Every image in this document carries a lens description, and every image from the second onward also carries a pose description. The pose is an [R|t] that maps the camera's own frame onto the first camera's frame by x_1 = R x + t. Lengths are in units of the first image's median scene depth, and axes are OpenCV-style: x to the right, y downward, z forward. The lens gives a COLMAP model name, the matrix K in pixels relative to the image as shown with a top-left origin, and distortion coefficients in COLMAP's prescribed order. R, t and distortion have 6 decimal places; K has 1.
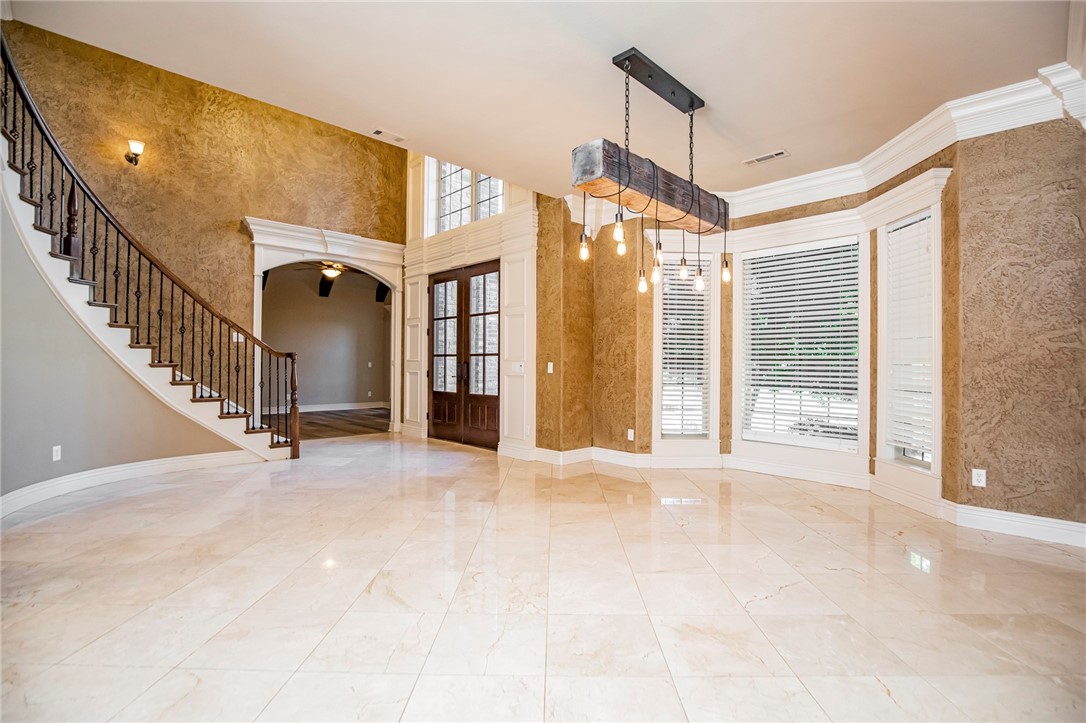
lens RADIAL K [[500.6, 0, 543.0], [0, 500.6, 361.5], [0, 0, 1]] dist [-0.039514, 0.009907]
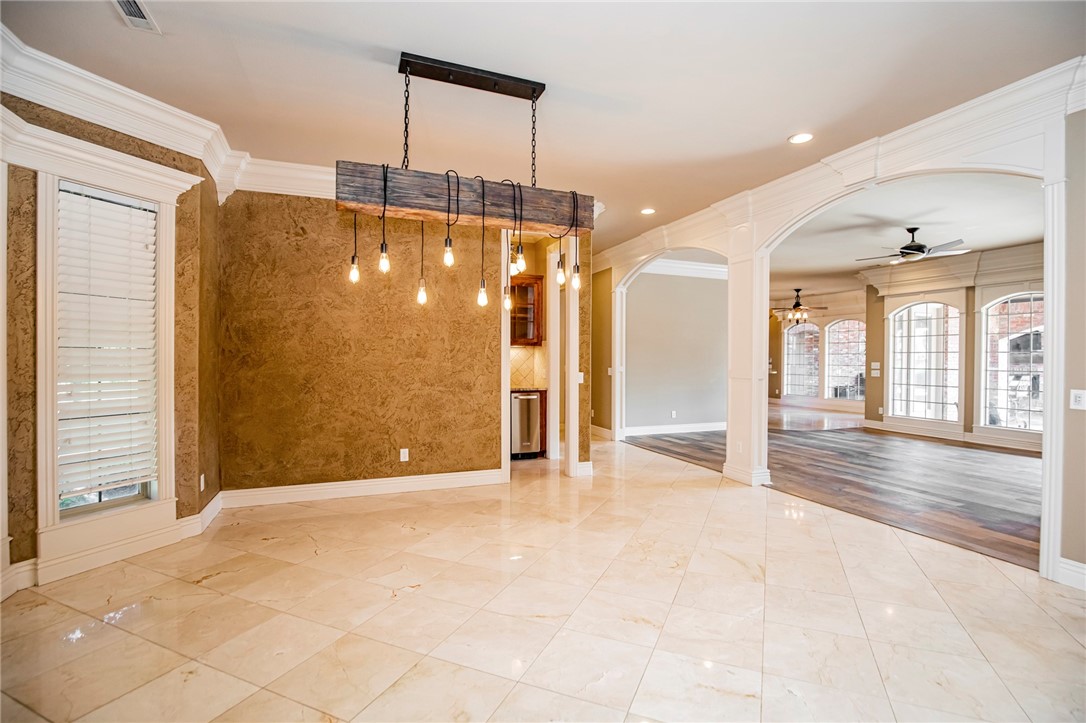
lens RADIAL K [[500.6, 0, 543.0], [0, 500.6, 361.5], [0, 0, 1]] dist [-0.039514, 0.009907]
pose [[-0.918339, -0.015005, 0.395510, -0.278902], [-0.014955, 0.999883, 0.003210, -0.055690], [-0.395512, -0.002967, -0.918456, 2.019398]]
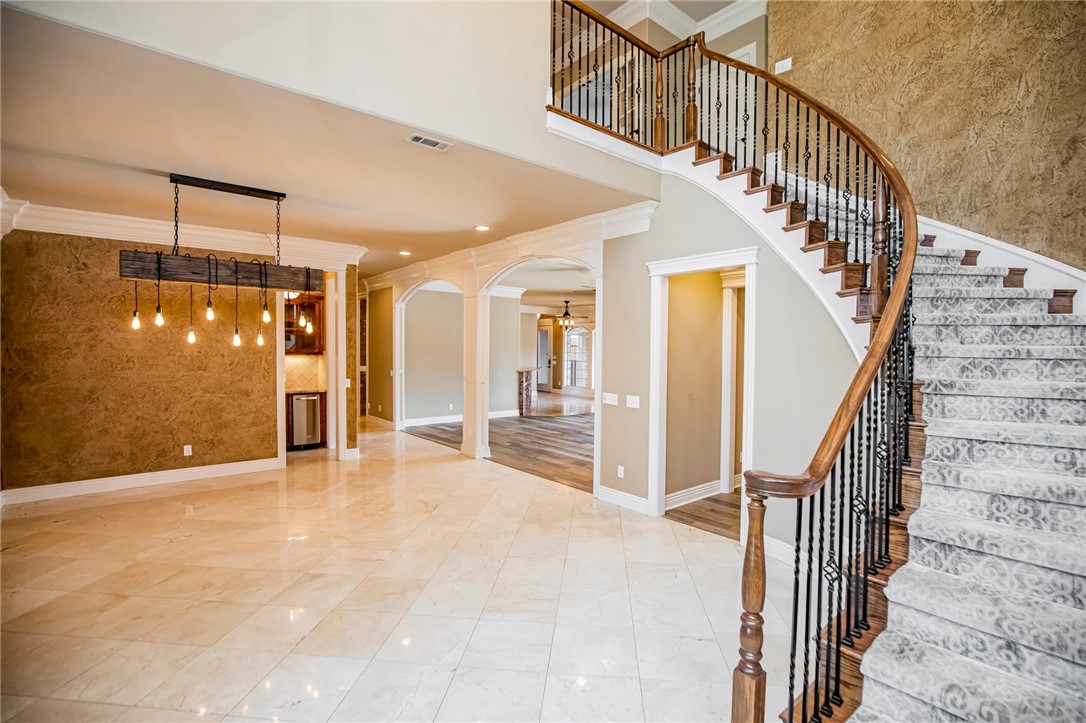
lens RADIAL K [[500.6, 0, 543.0], [0, 500.6, 361.5], [0, 0, 1]] dist [-0.039514, 0.009907]
pose [[-0.996470, -0.018342, 0.081921, -0.804515], [-0.016856, 0.999681, 0.018798, -0.156718], [-0.082240, 0.017350, -0.996462, 2.547211]]
